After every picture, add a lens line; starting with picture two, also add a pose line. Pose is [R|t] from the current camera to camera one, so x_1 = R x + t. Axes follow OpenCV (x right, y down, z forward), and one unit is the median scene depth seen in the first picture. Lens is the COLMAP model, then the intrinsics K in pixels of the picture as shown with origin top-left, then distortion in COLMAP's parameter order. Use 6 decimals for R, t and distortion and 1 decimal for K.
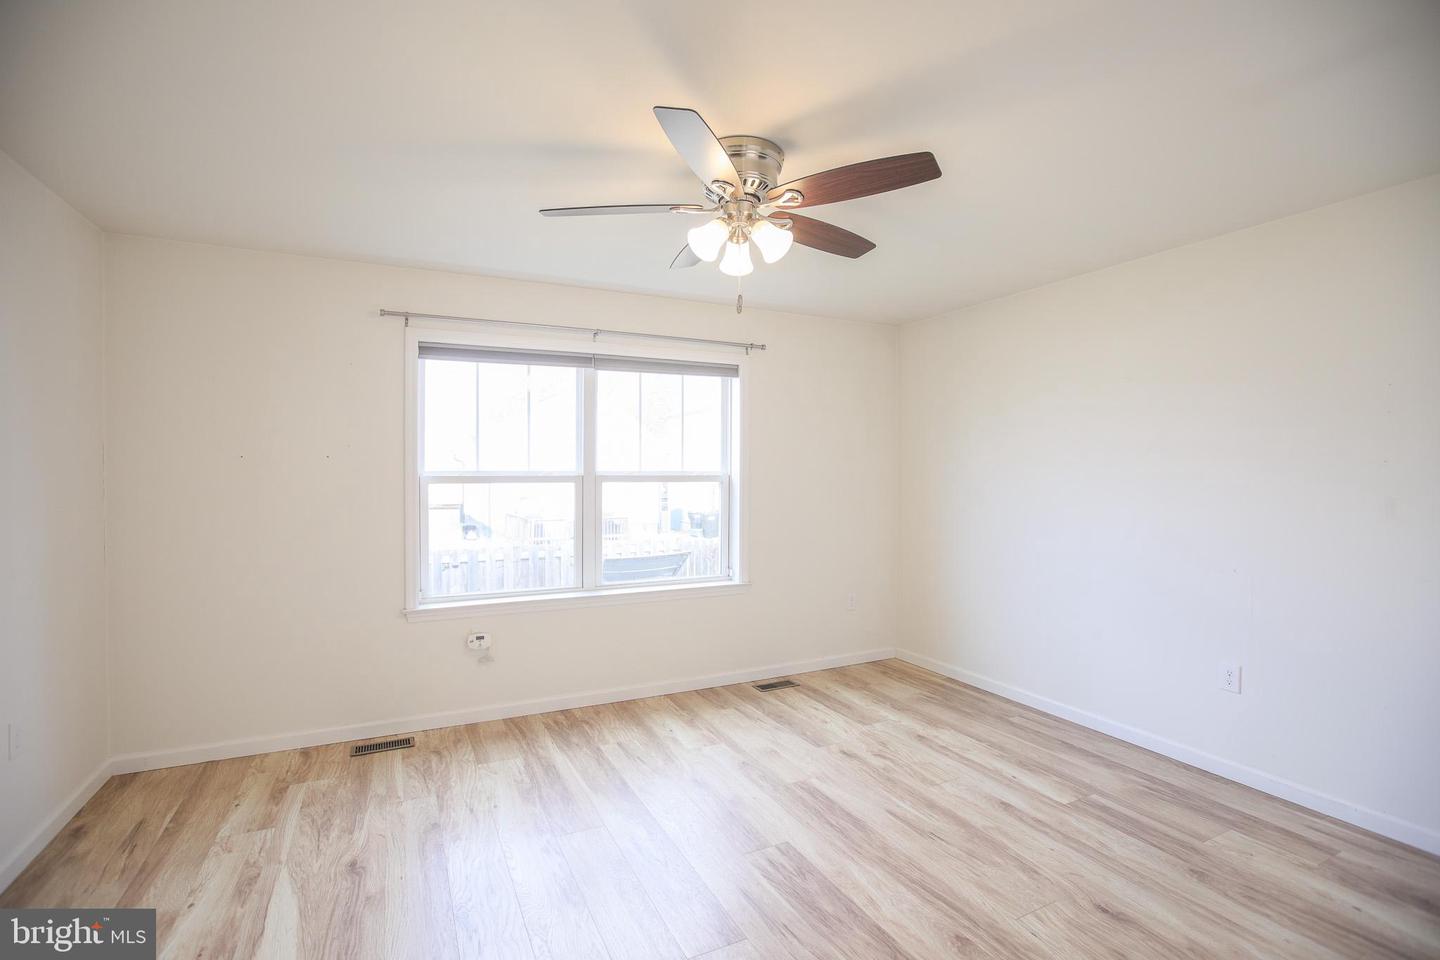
lens RADIAL K [[658.6, 0, 720.0], [0, 658.6, 480.0], [0, 0, 1]] dist [-0.060828, 0.000102]
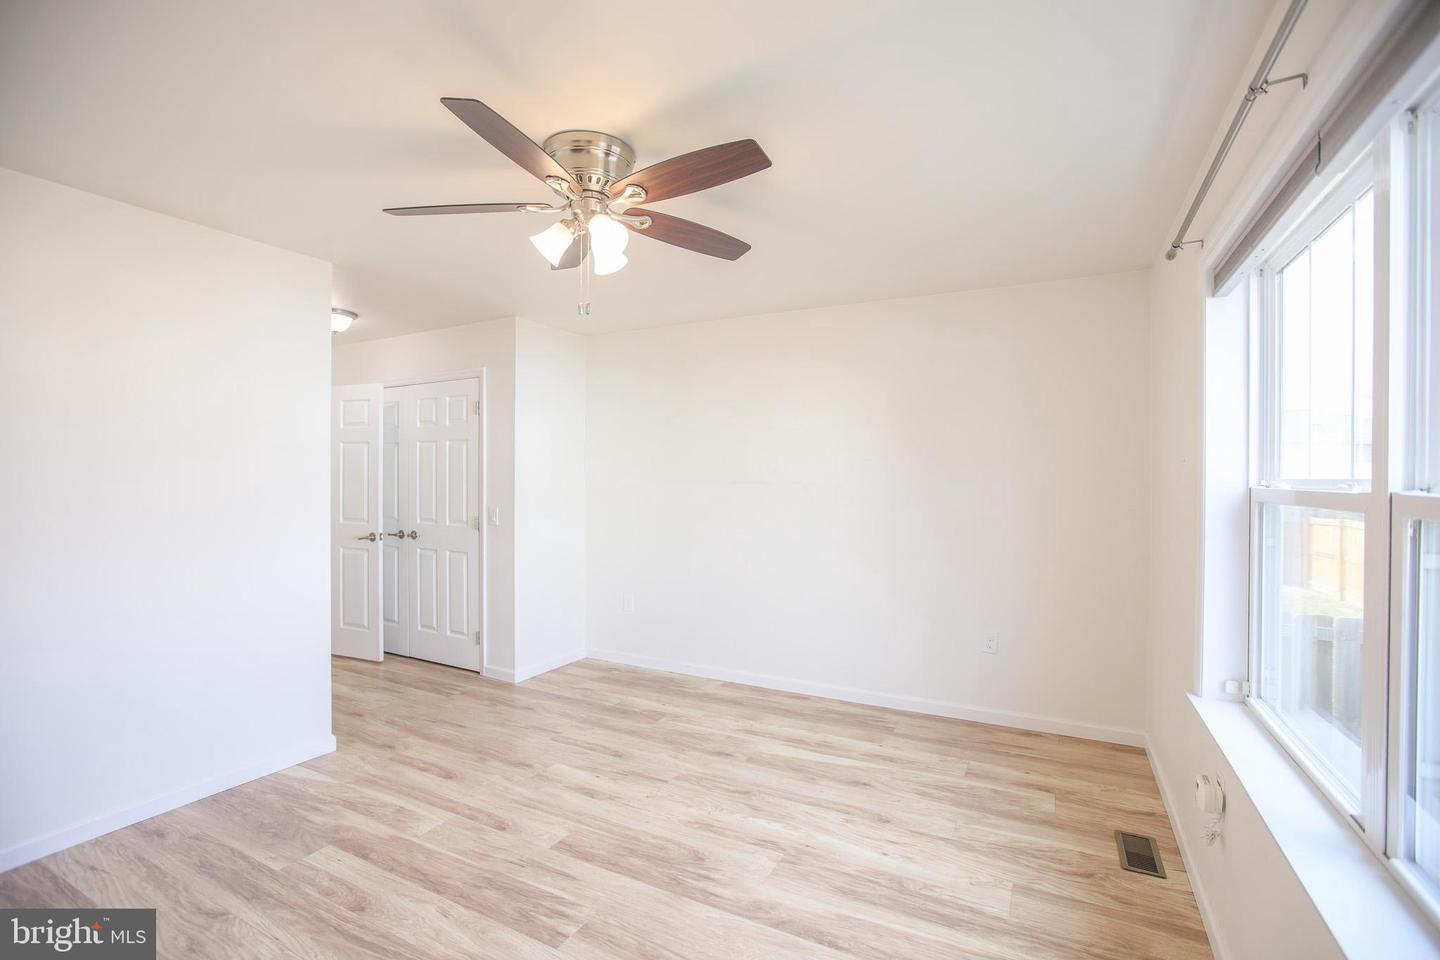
lens RADIAL K [[677.5, 0, 717.8], [0, 677.5, 480.8], [0, 0, 1]] dist [-0.002242, 0.000292]
pose [[-0.823025, 0.008235, -0.567945, 0.412312], [-0.001899, 0.999849, 0.017250, -0.033028], [0.568002, 0.015275, -0.822885, 1.796403]]
